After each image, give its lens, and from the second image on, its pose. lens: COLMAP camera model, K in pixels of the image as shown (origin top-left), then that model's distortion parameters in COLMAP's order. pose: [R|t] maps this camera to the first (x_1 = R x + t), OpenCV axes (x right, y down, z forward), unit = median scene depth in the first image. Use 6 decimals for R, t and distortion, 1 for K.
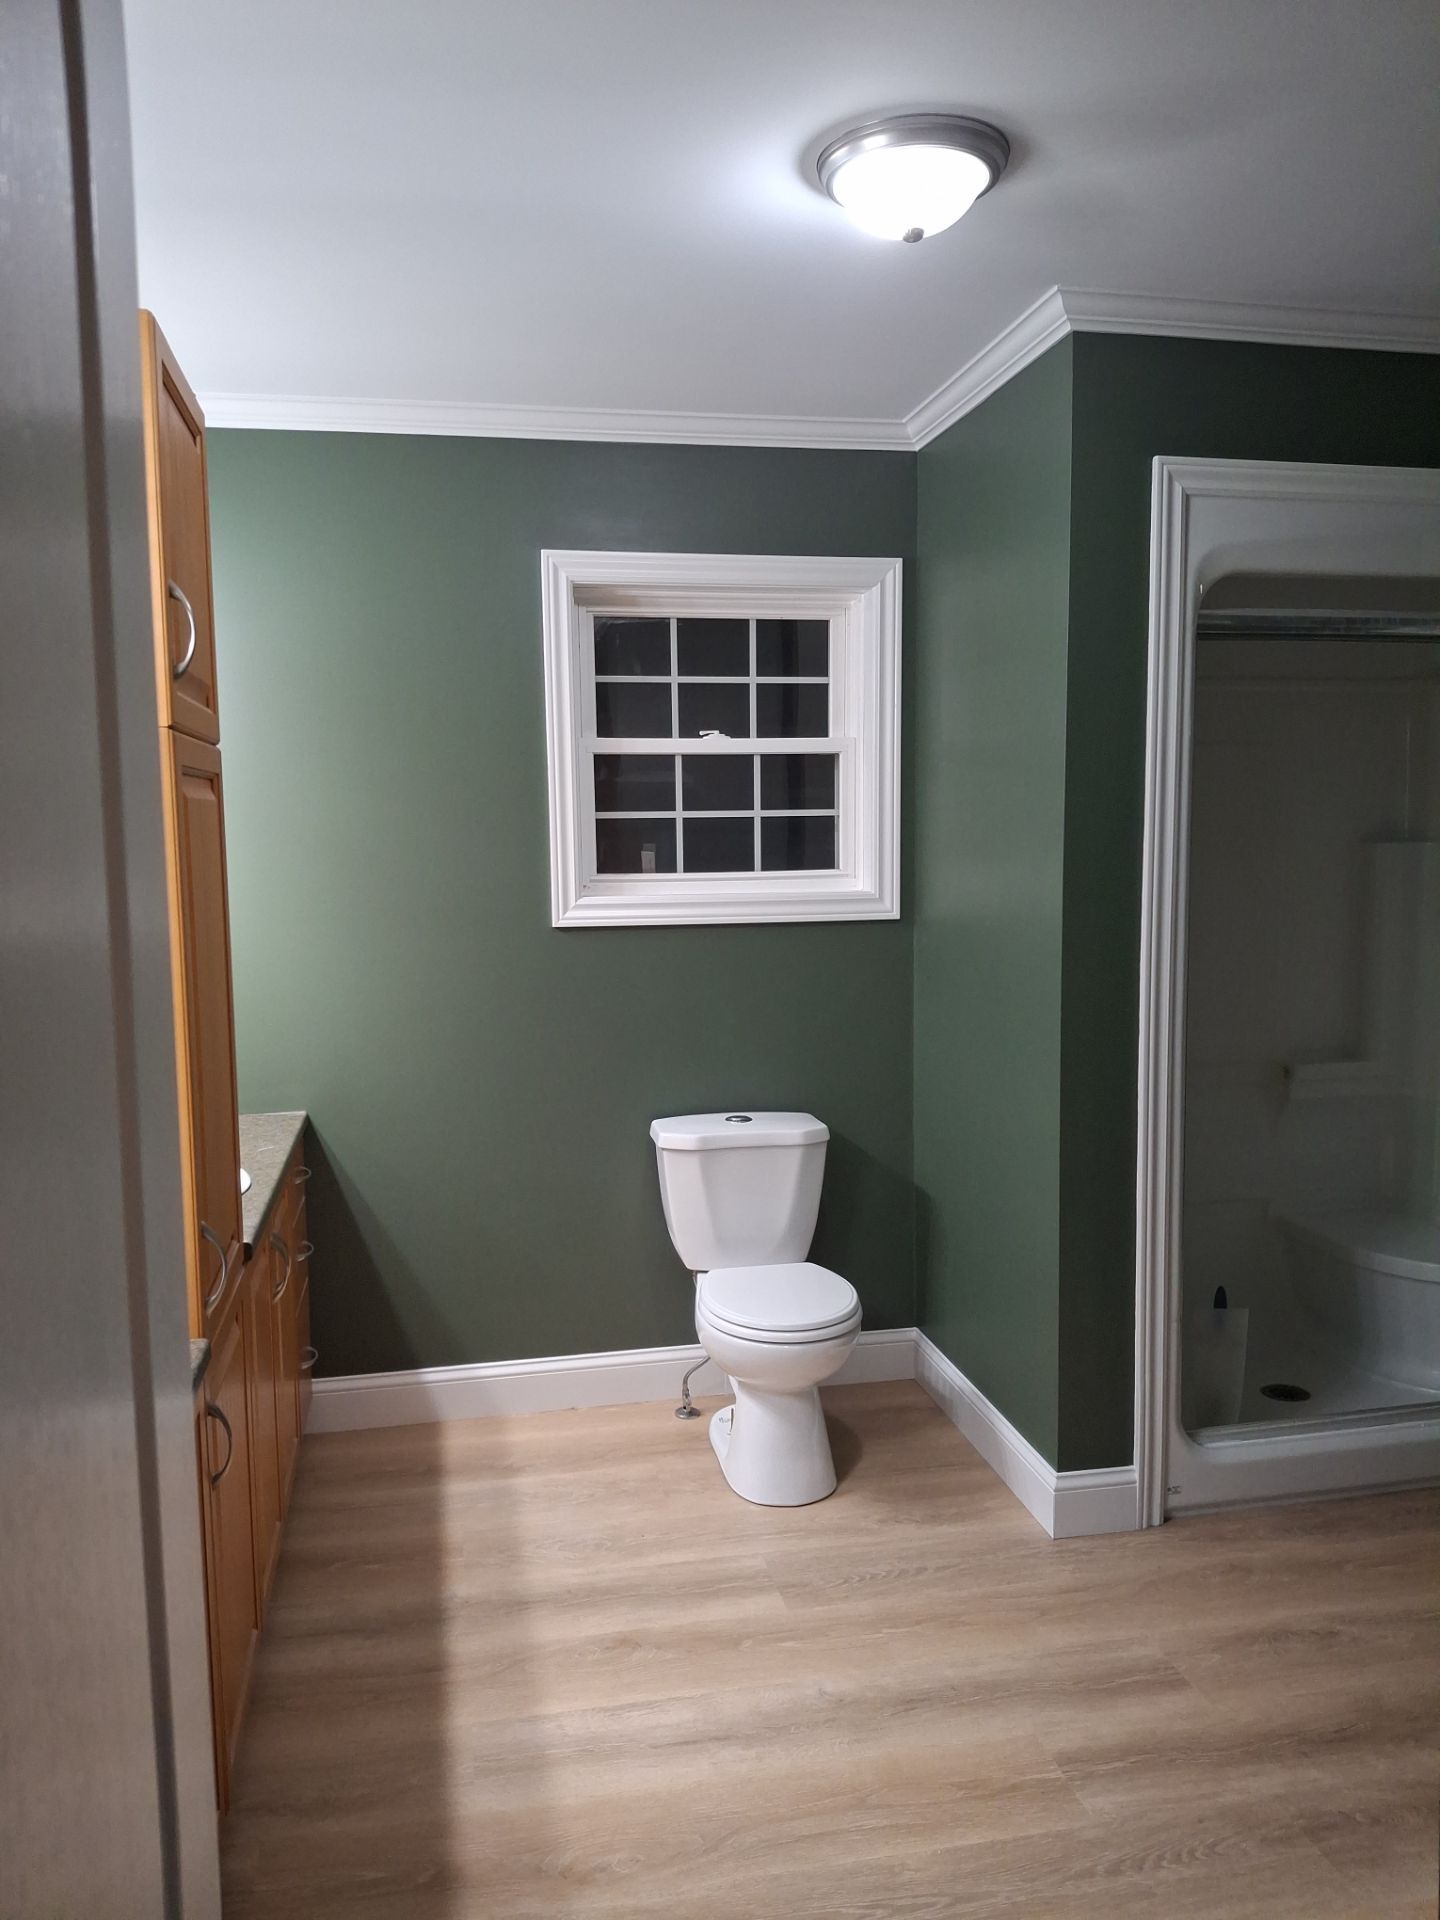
lens RADIAL K [[1322.2, 0, 670.4], [0, 1322.2, 960.7], [0, 0, 1]] dist [0.005298, -0.194220]
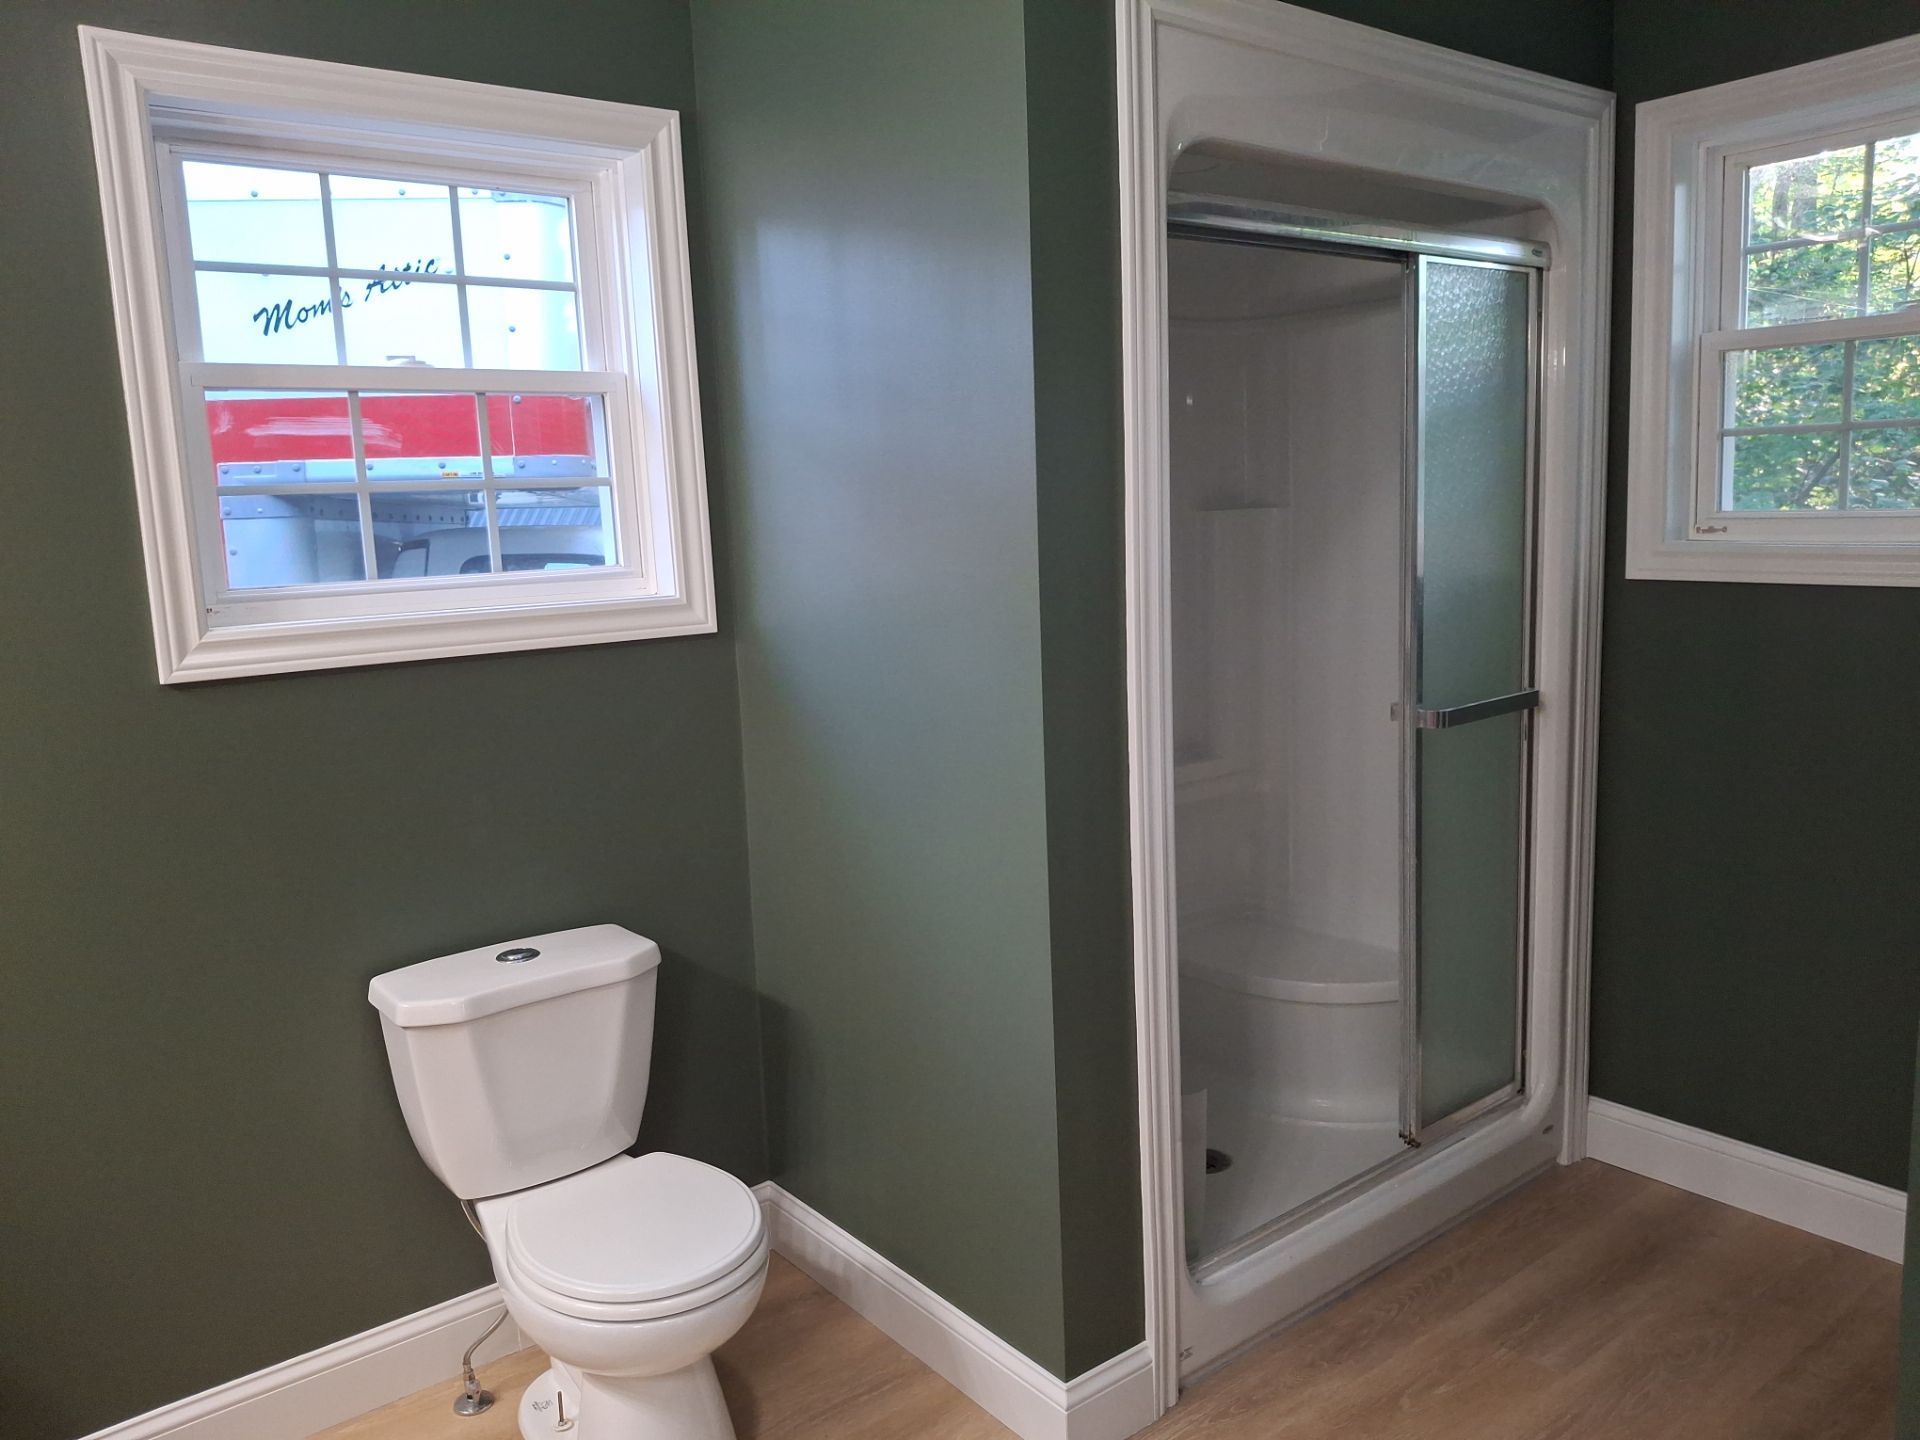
lens RADIAL K [[1370.2, 0, 960.0], [0, 1370.2, 720.0], [0, 0, 1]] dist [-0.004027, -0.055729]
pose [[0.871770, -0.091145, 0.481362, -0.073258], [0.067601, 0.995522, 0.066070, -0.025684], [-0.485229, -0.025057, 0.874028, 0.311559]]
